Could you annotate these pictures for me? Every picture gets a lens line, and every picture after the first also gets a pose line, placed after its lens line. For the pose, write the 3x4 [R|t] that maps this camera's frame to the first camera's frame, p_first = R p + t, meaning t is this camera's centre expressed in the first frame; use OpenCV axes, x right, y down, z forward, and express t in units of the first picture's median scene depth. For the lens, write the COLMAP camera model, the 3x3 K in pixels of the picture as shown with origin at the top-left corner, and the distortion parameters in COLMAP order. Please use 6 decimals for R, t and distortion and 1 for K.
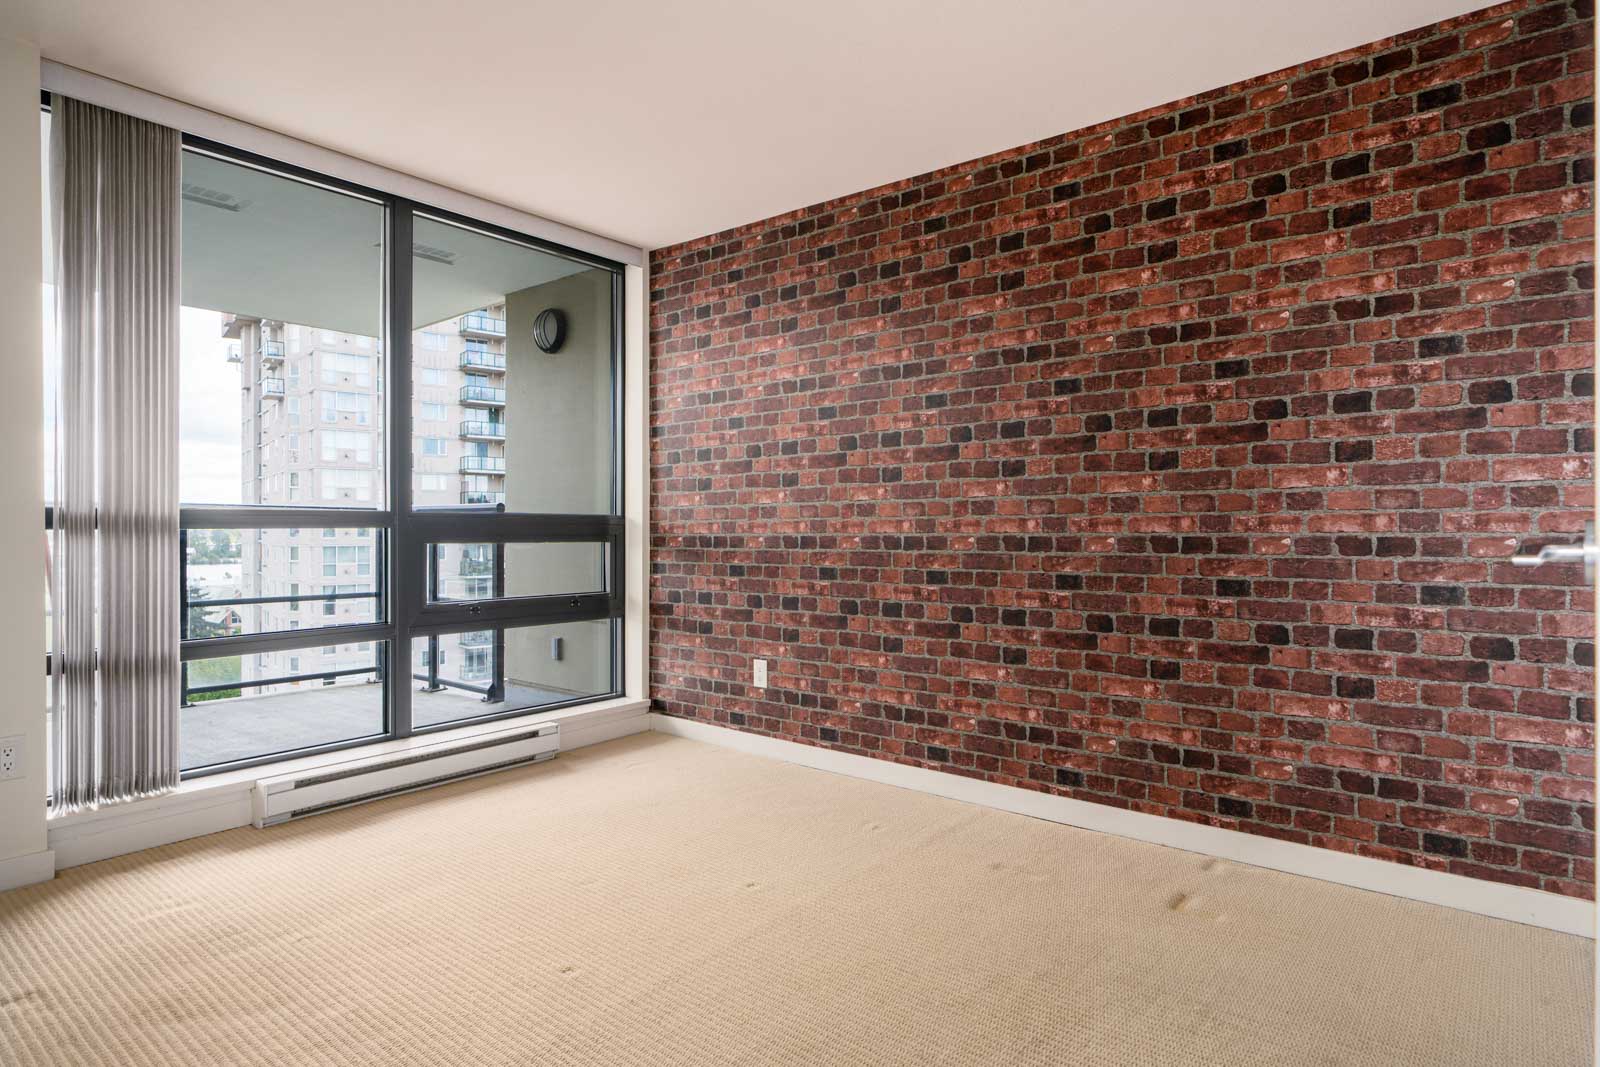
lens RADIAL K [[889.0, 0, 797.2], [0, 889.0, 522.8], [0, 0, 1]] dist [-0.003882, 0.001409]
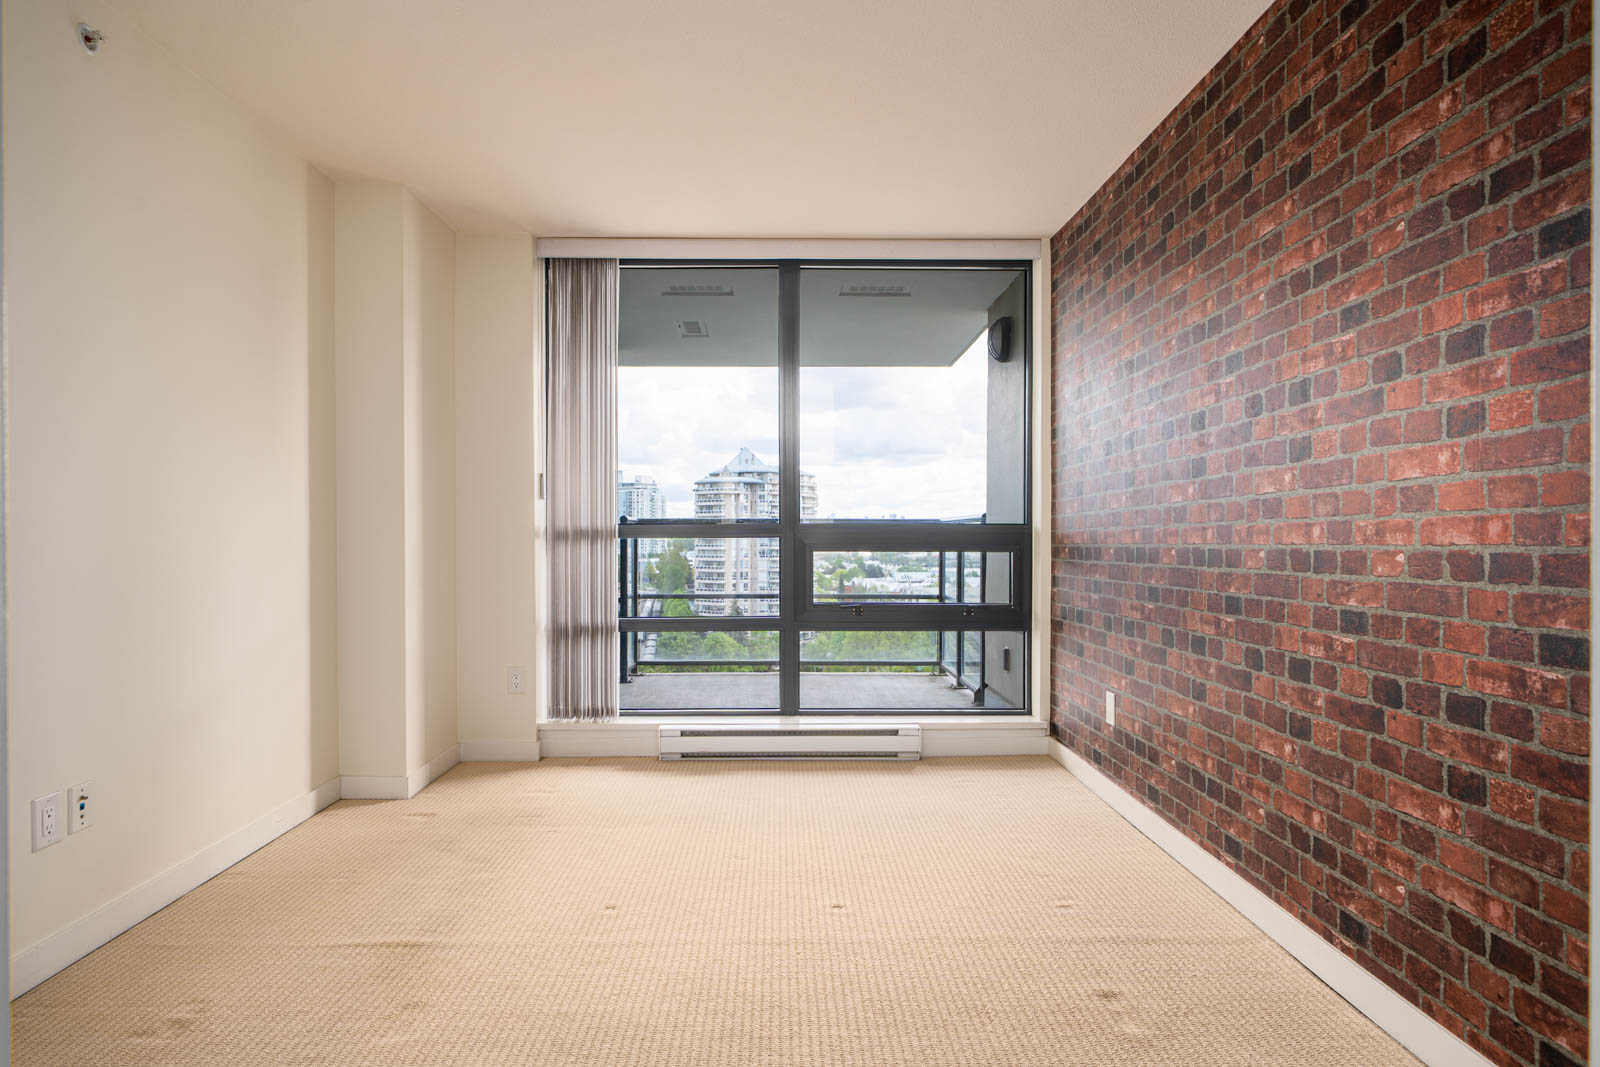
lens RADIAL K [[889.0, 0, 777.4], [0, 889.0, 536.2], [0, 0, 1]] dist [-0.003882, 0.001409]
pose [[0.636679, -0.000740, -0.771129, 0.497676], [0.004605, 0.999985, 0.002842, 0.001233], [0.771115, -0.005360, 0.636673, 0.256574]]
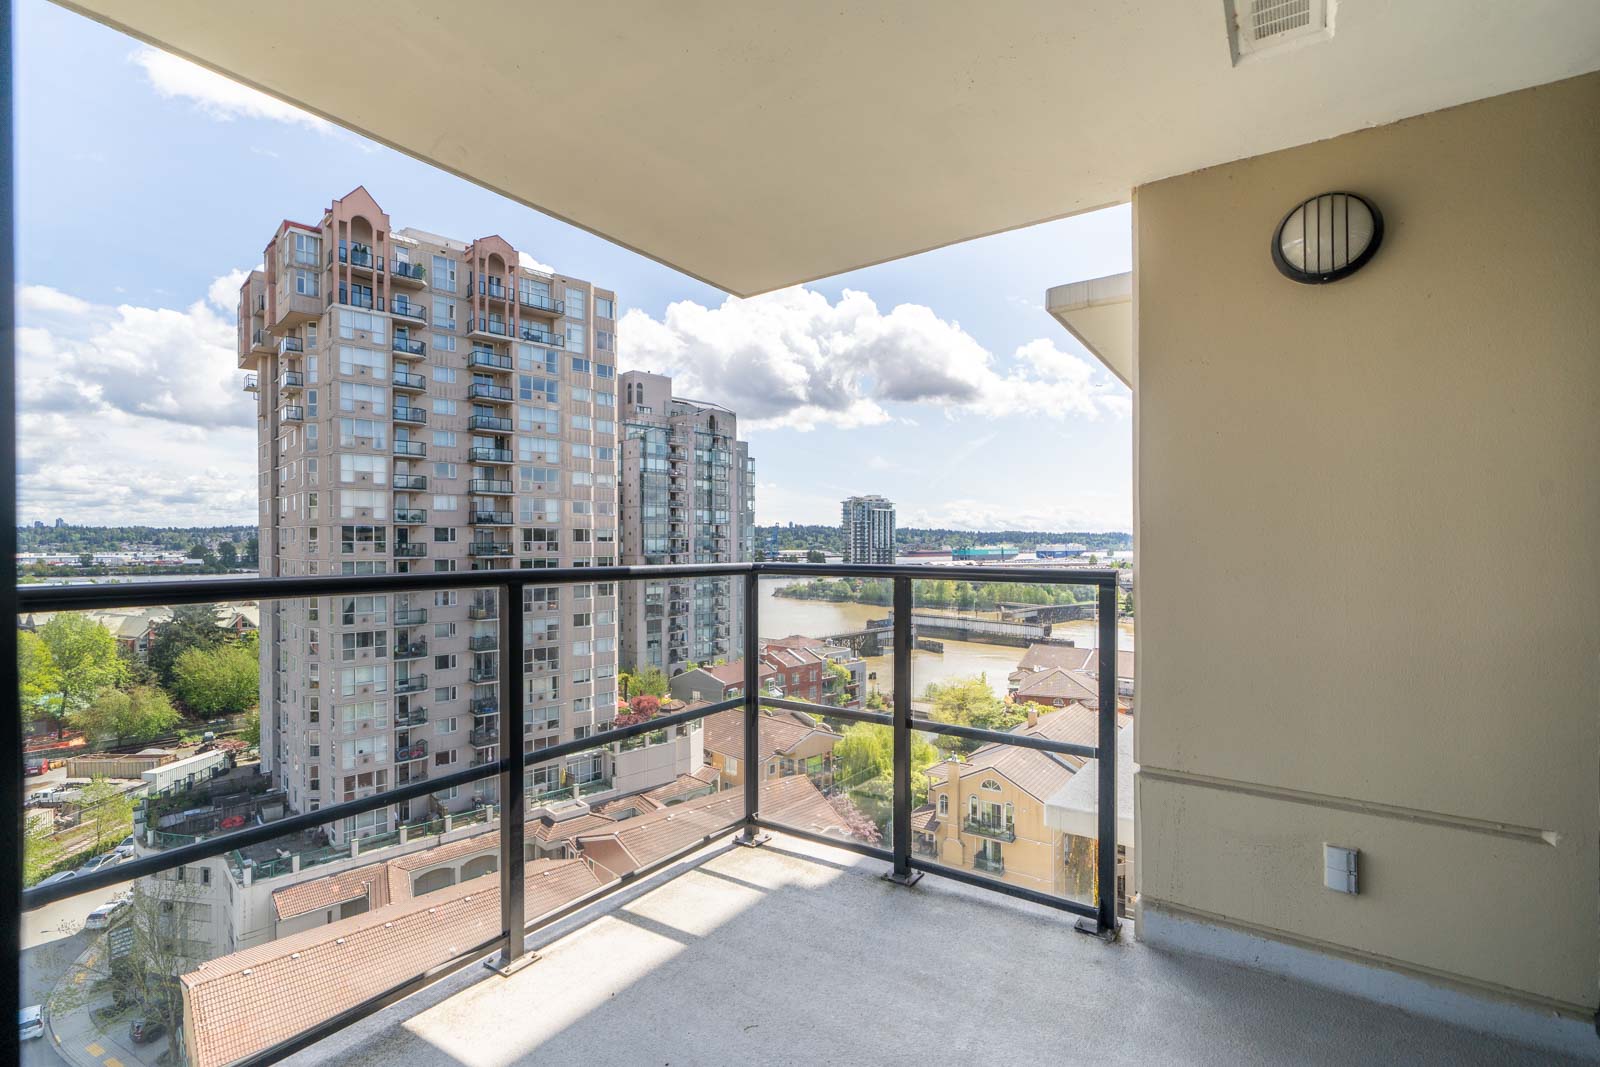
lens RADIAL K [[757.4, 0, 797.3], [0, 757.4, 541.0], [0, 0, 1]] dist [0.005809, -0.001102]
pose [[0.997815, -0.002019, 0.066040, -0.911107], [0.001631, 0.999981, 0.005928, -0.071273], [-0.066051, -0.005807, 0.997799, 0.884937]]
